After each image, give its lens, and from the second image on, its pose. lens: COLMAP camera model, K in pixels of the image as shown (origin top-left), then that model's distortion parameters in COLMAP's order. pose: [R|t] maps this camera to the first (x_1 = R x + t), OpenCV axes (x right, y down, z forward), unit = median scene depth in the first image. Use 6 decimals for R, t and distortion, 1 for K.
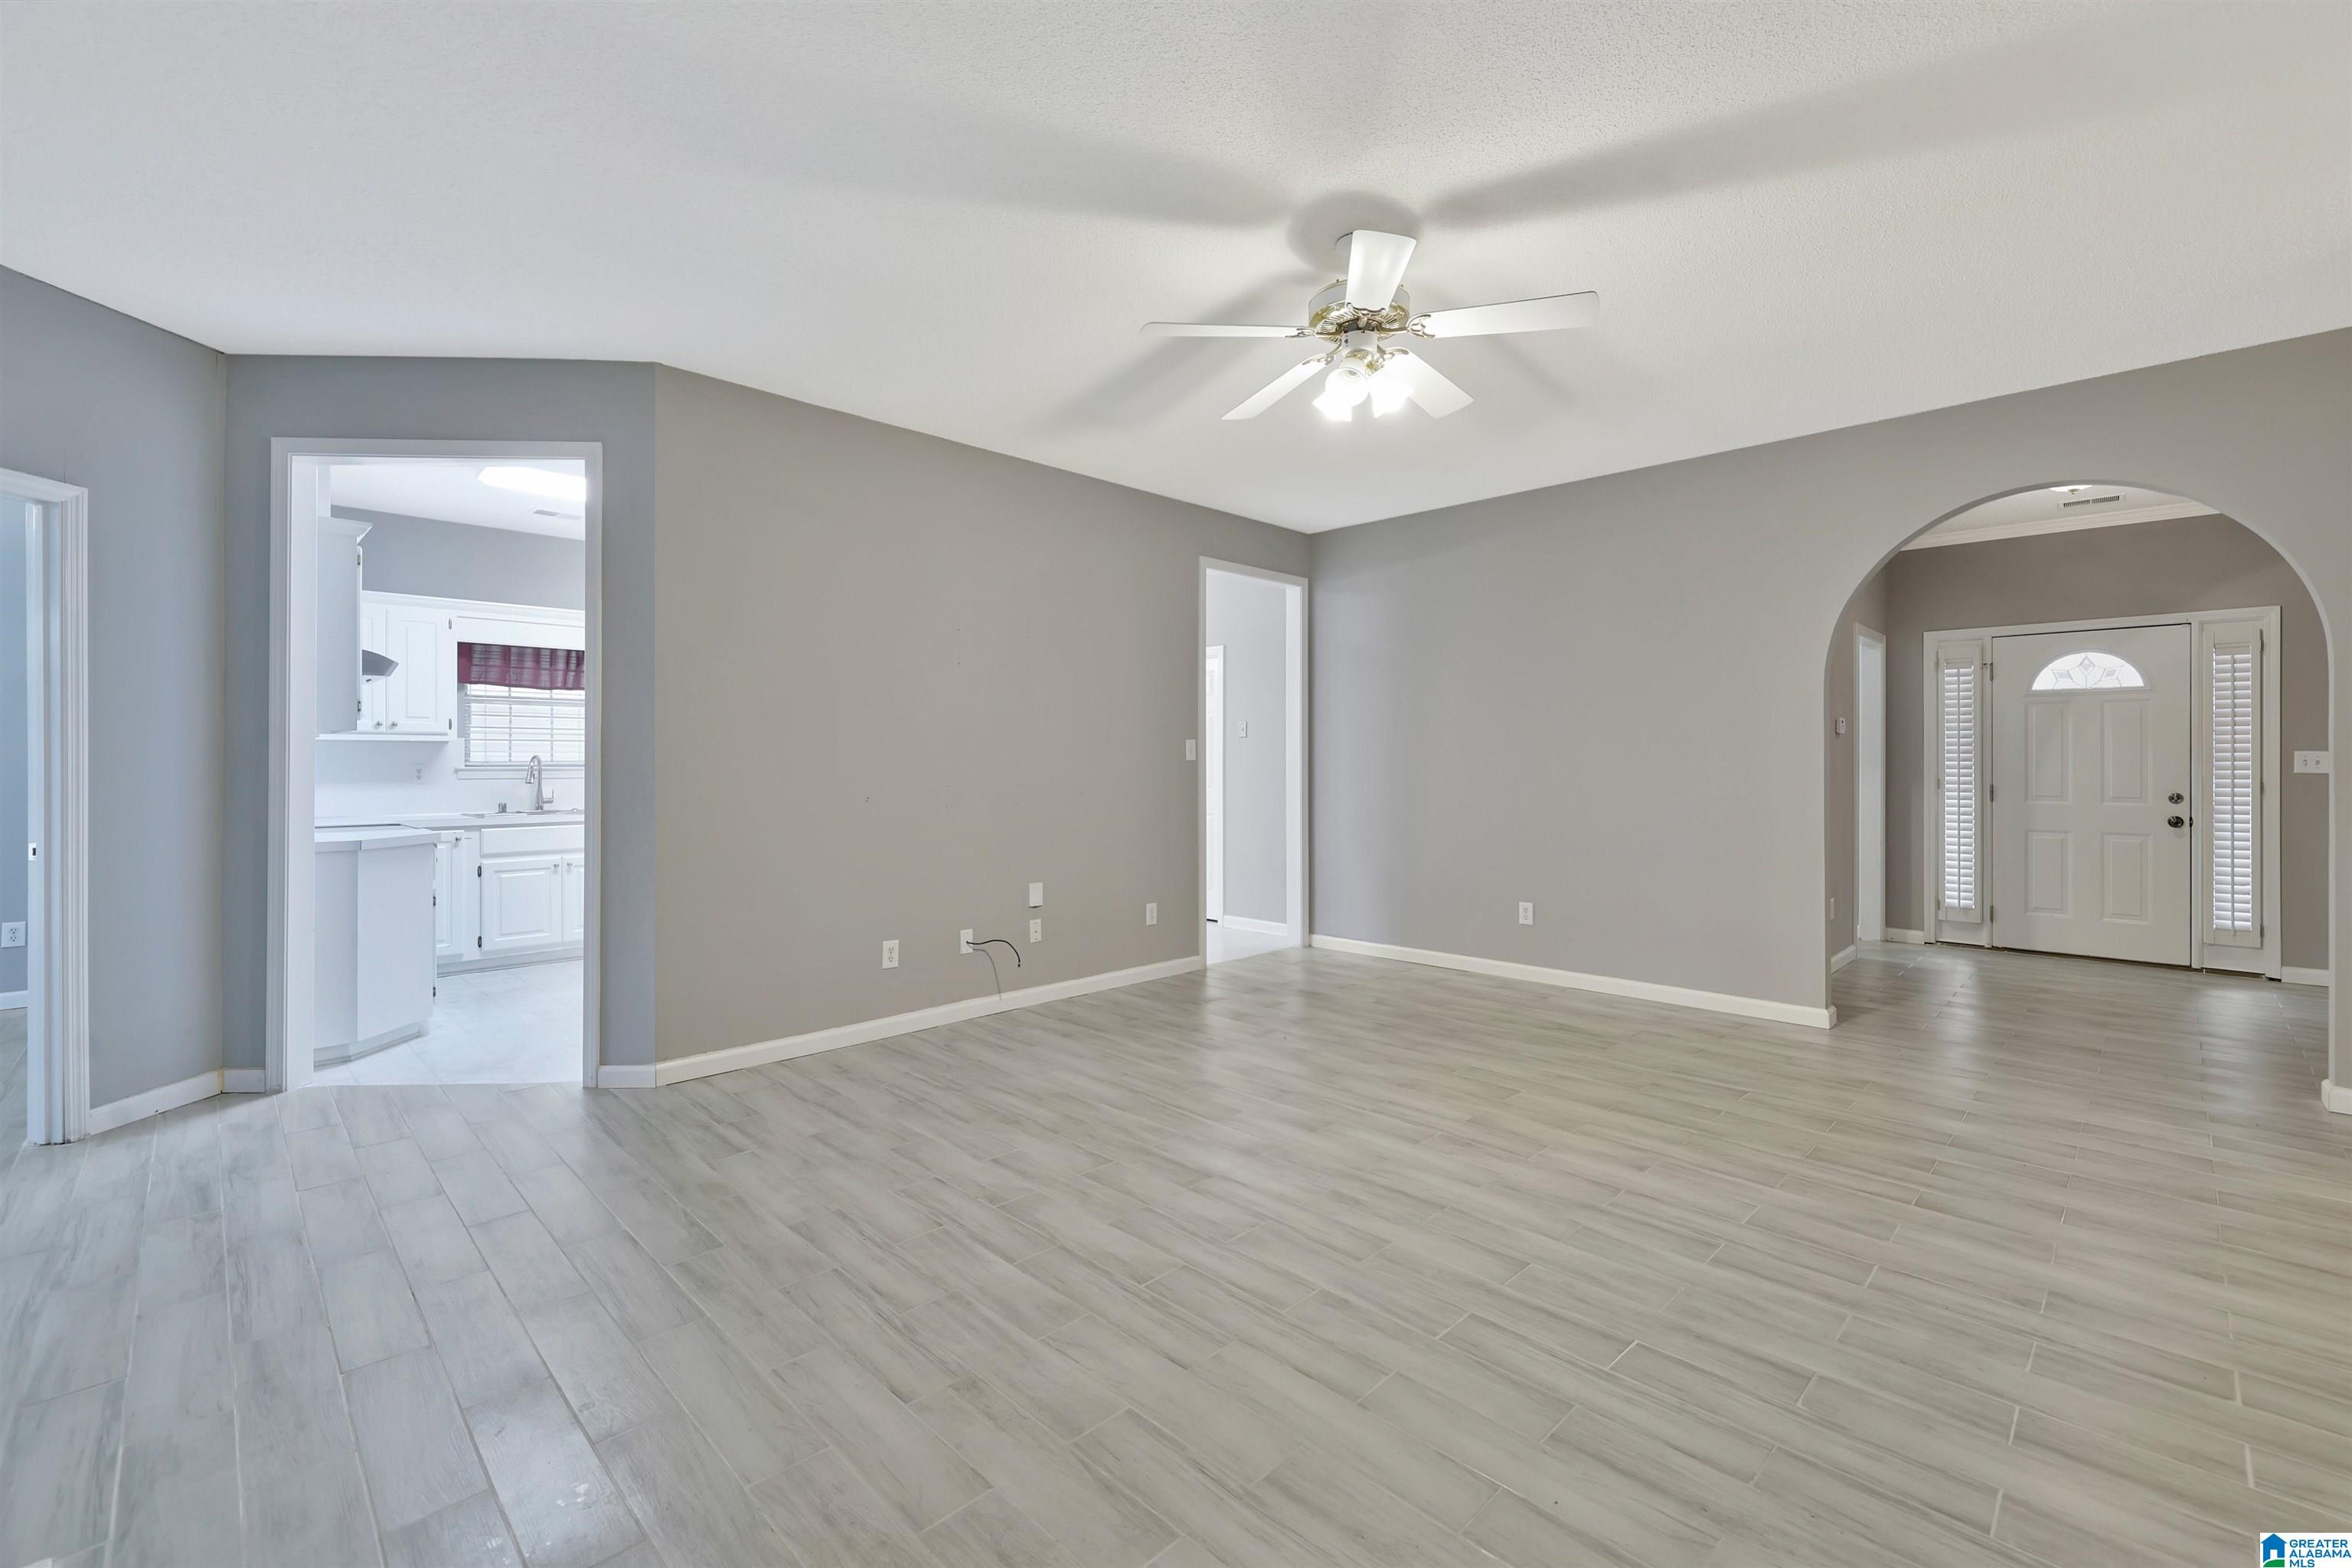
lens RADIAL K [[998.2, 0, 1179.6], [0, 998.2, 761.9], [0, 0, 1]] dist [-0.001169, -0.000298]
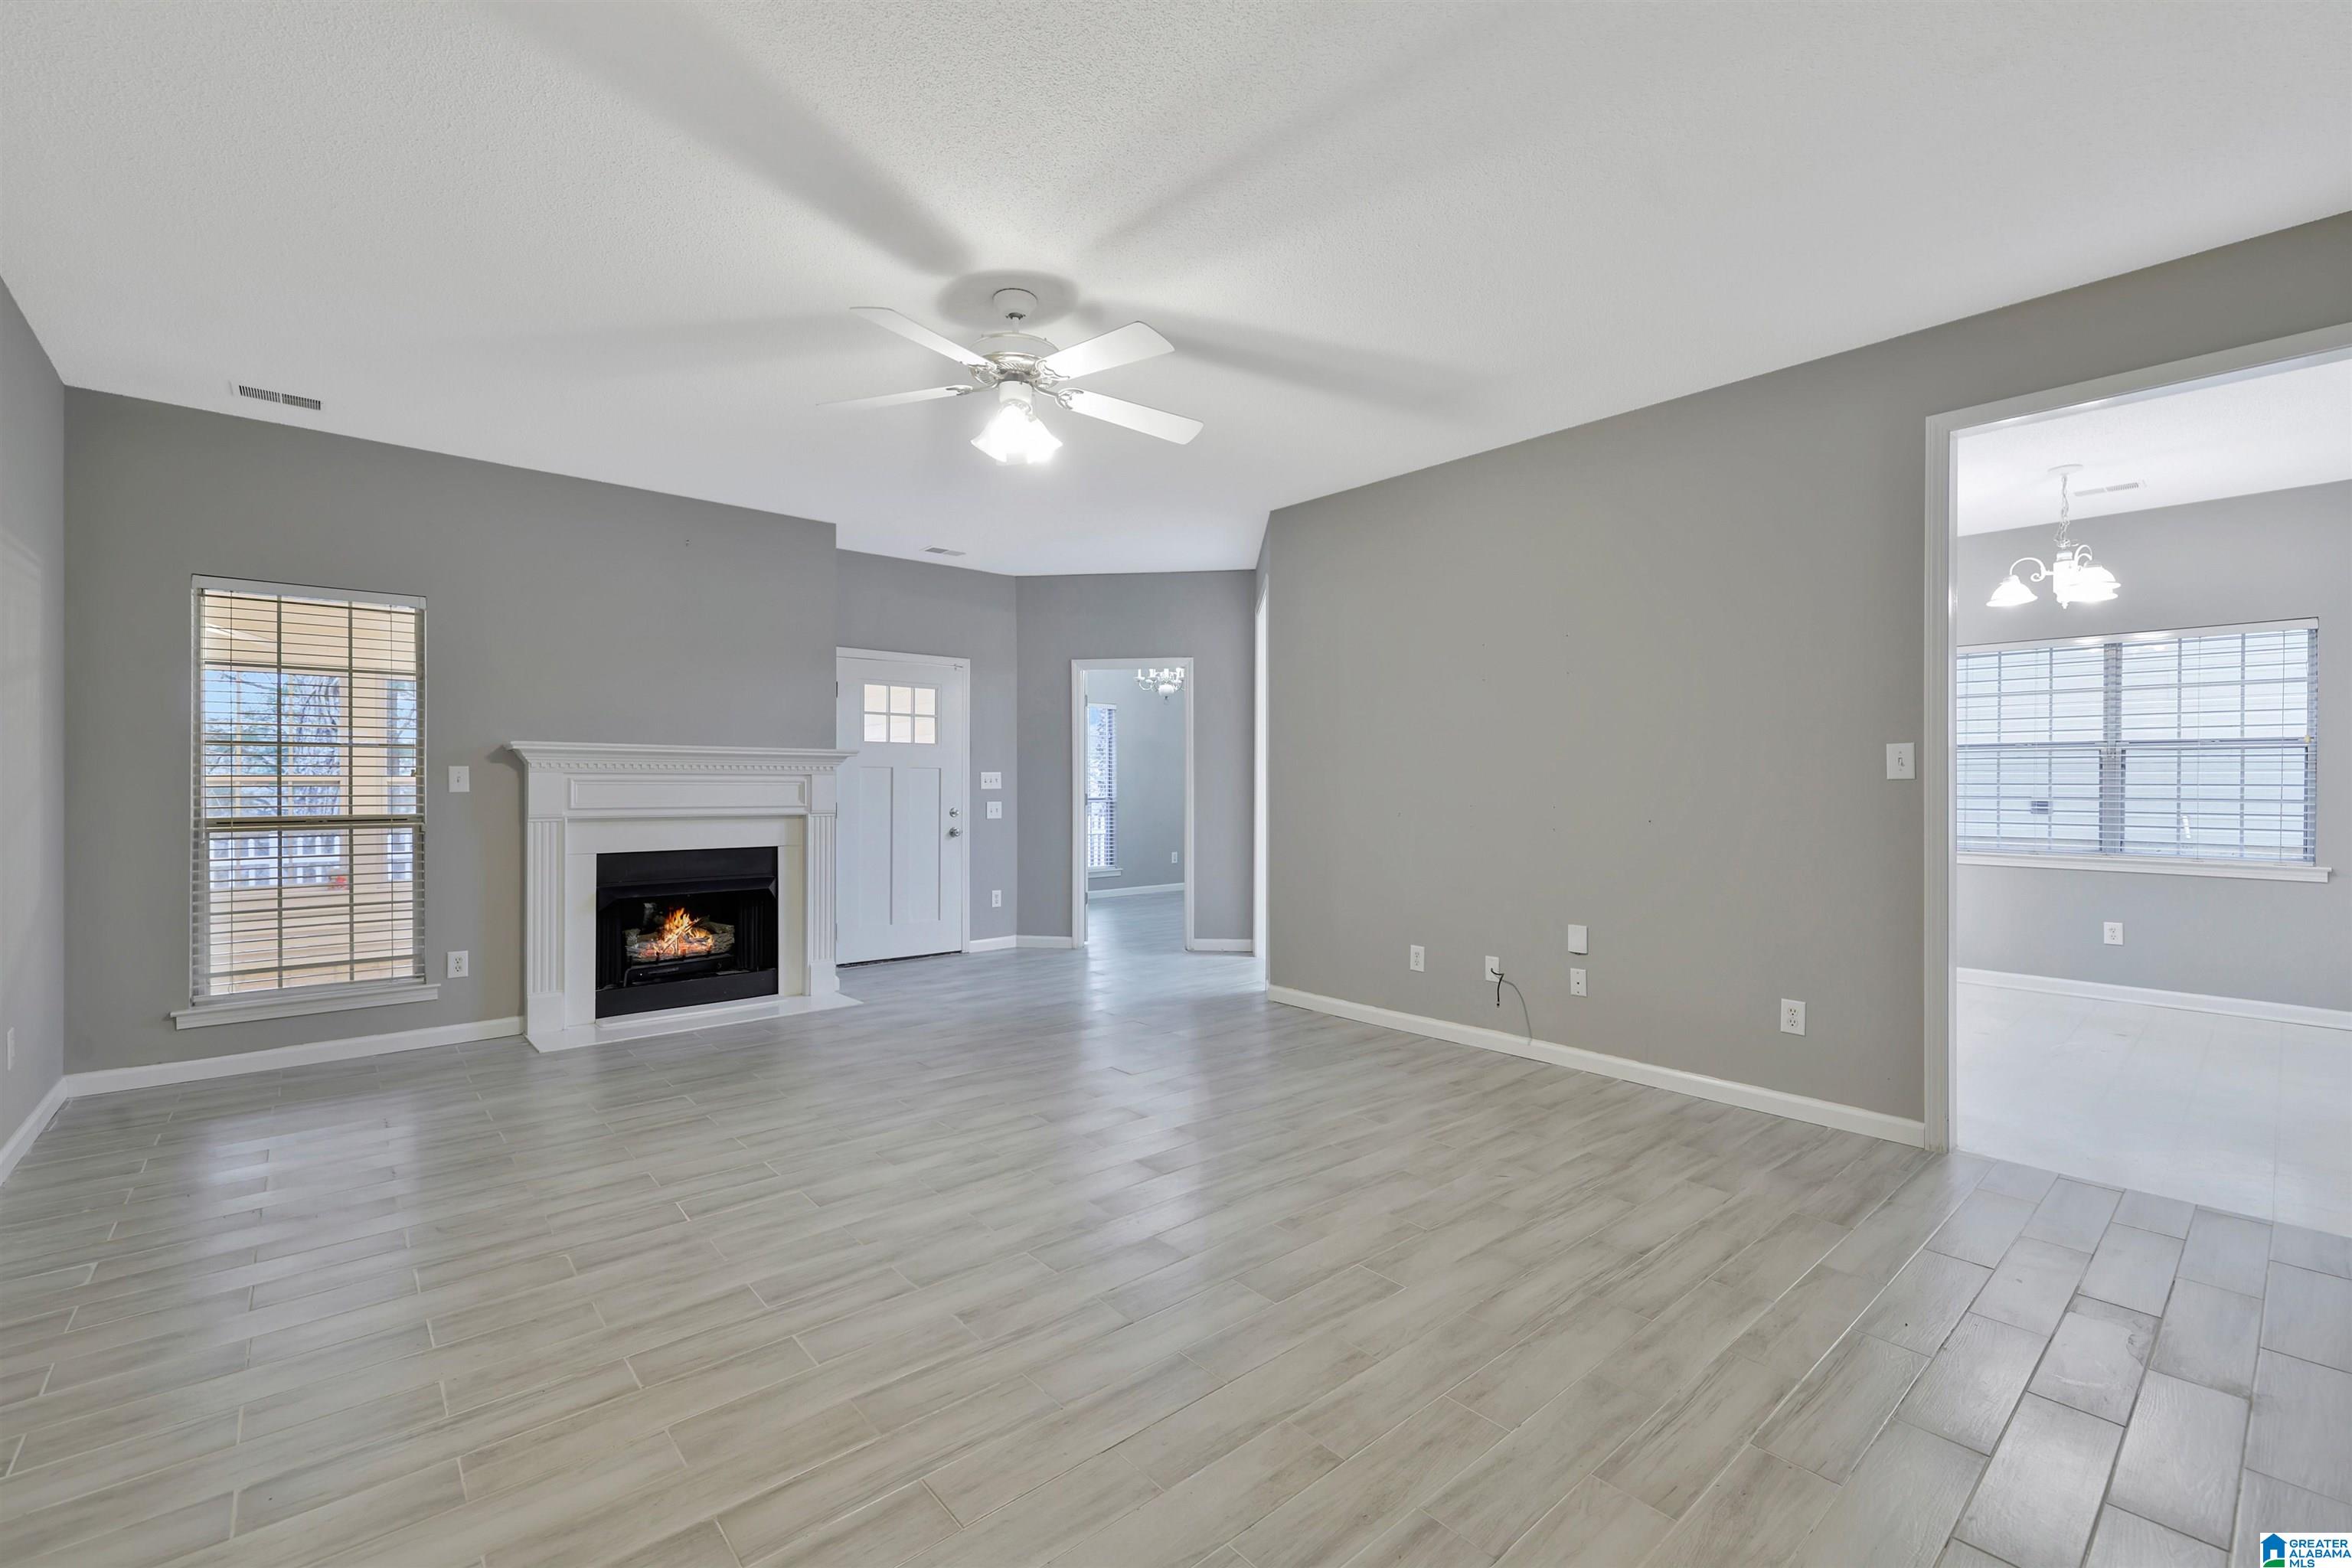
lens RADIAL K [[991.2, 0, 1176.0], [0, 991.2, 784.0], [0, 0, 1]] dist [-0.000875, 0.000140]
pose [[-0.068800, 0.002460, -0.997627, 1.269197], [0.000289, 0.999997, 0.002446, -0.000429], [0.997630, -0.000120, -0.068800, 1.277963]]
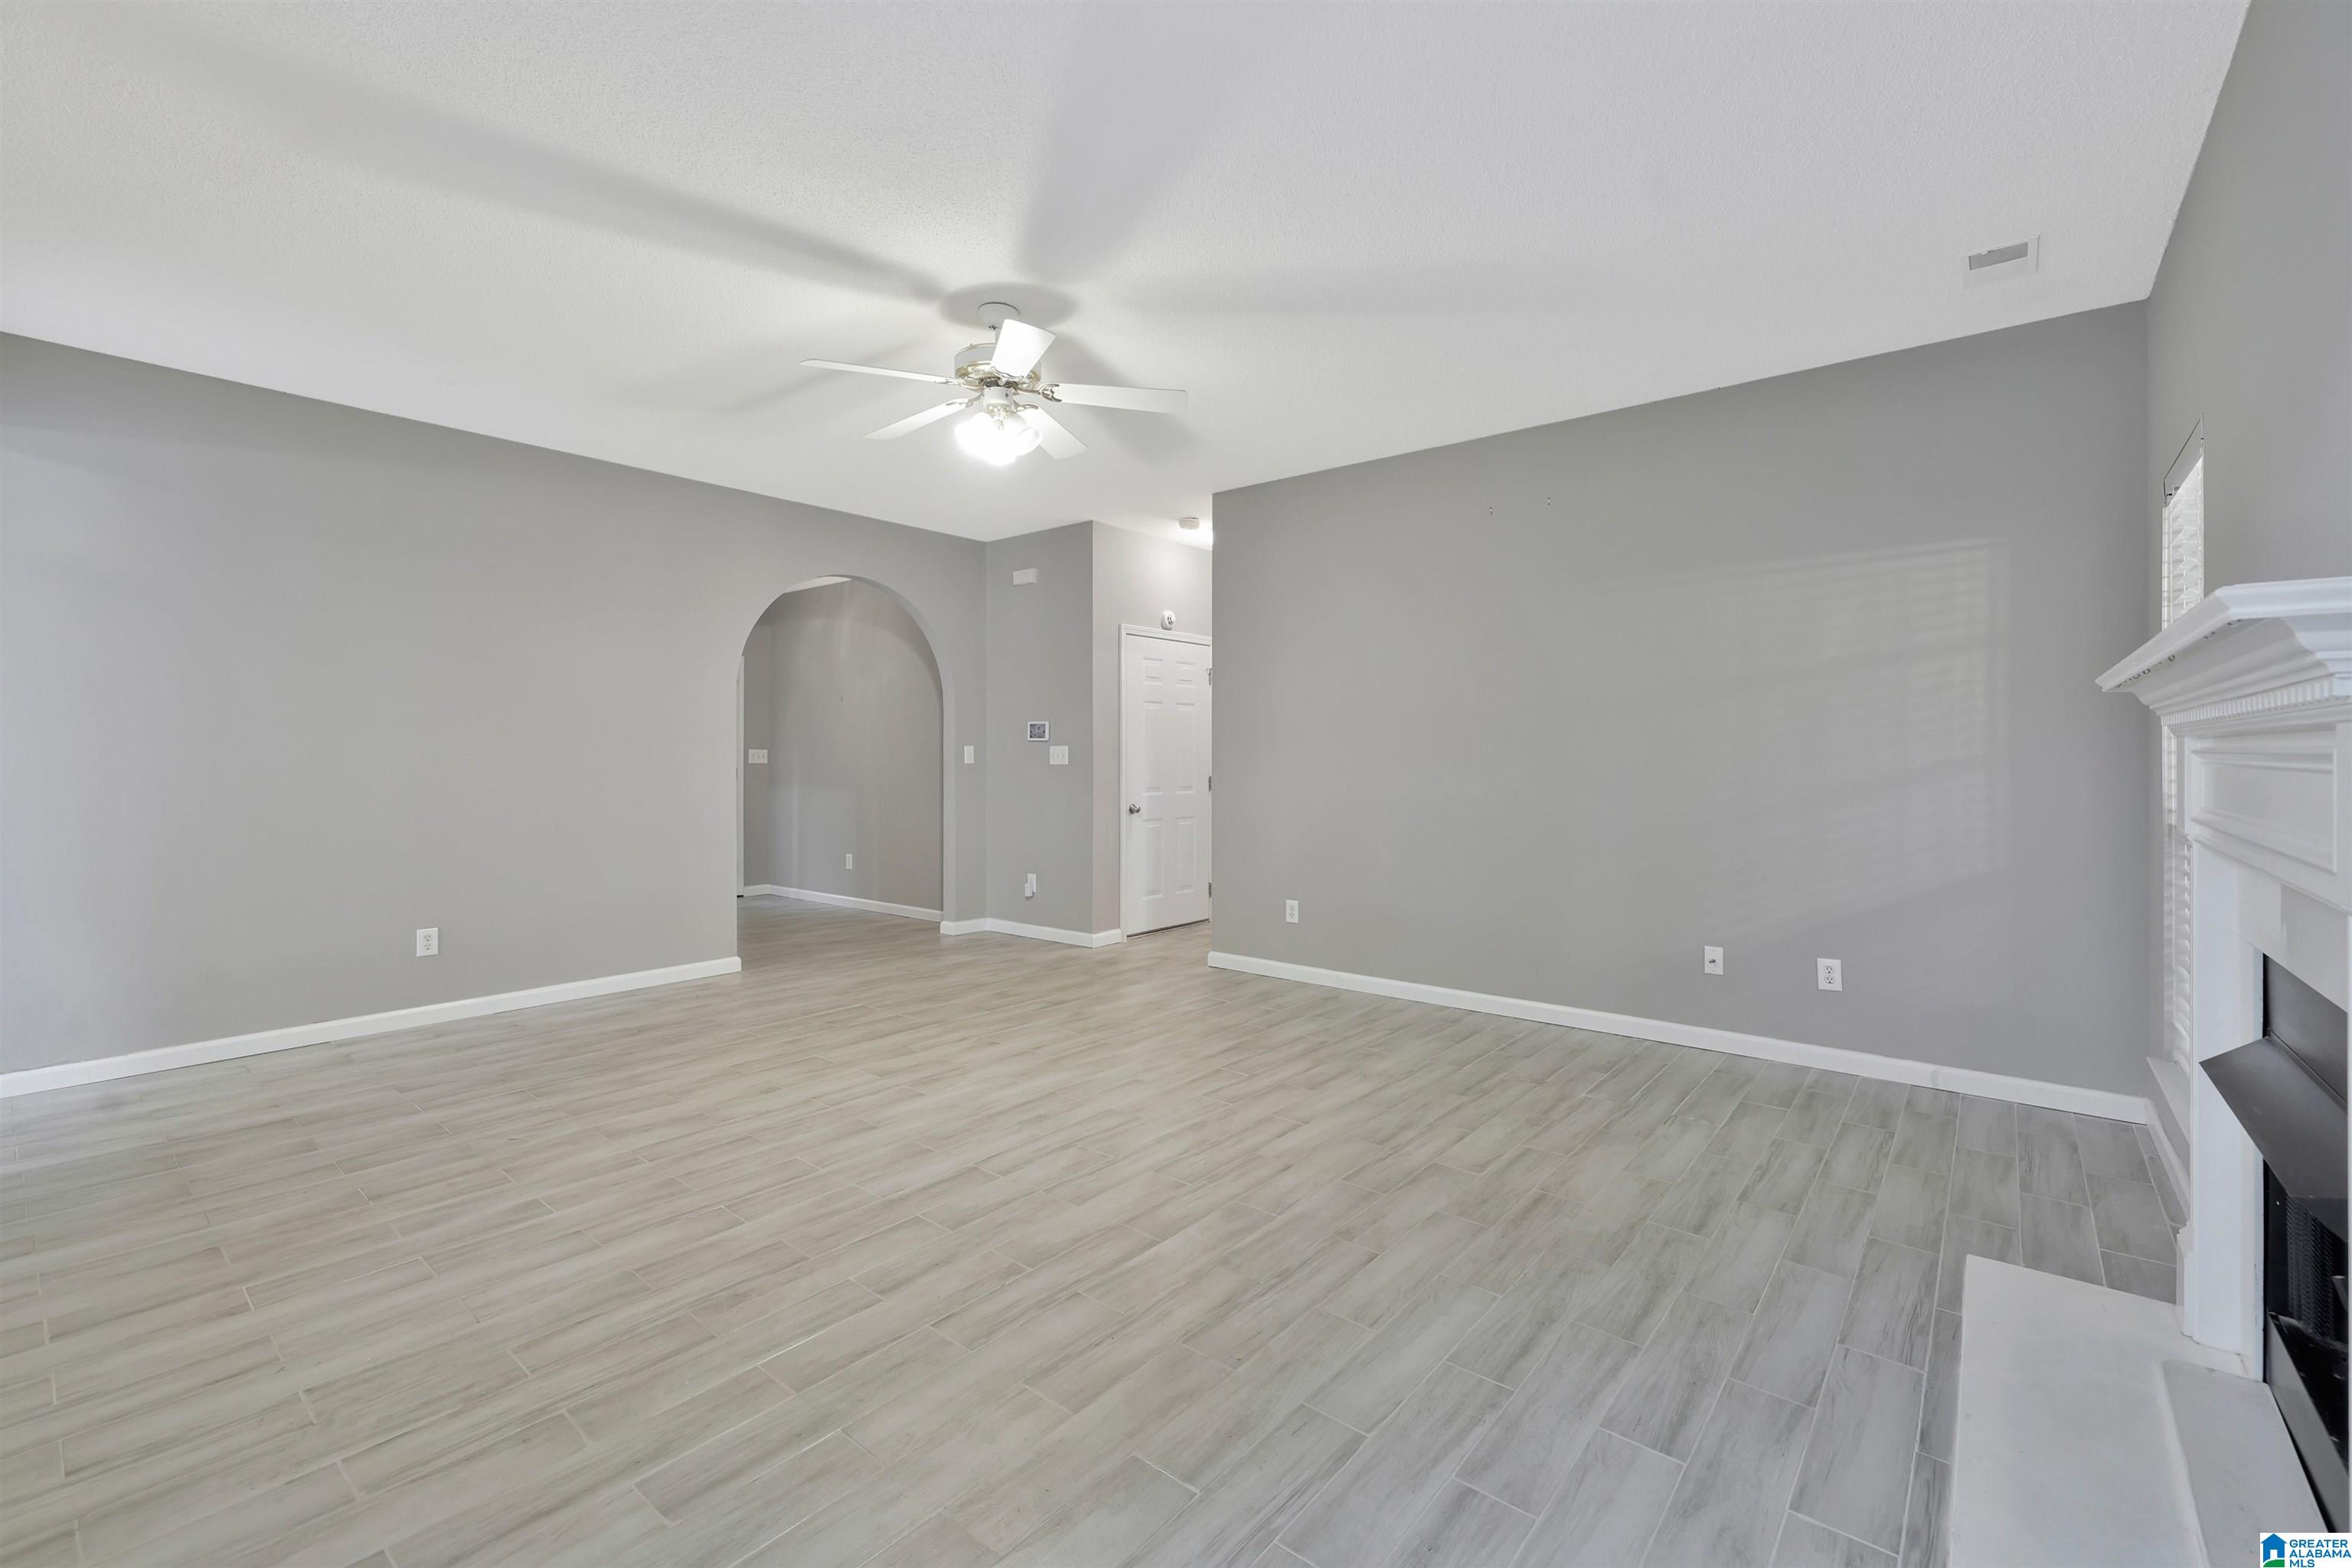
lens RADIAL K [[998.2, 0, 1179.6], [0, 998.2, 761.9], [0, 0, 1]] dist [-0.001169, -0.000298]
pose [[-0.095862, -0.005632, 0.995379, -1.021116], [-0.001172, 0.999984, 0.005545, 0.000315], [-0.995394, -0.000635, -0.095867, 0.921672]]
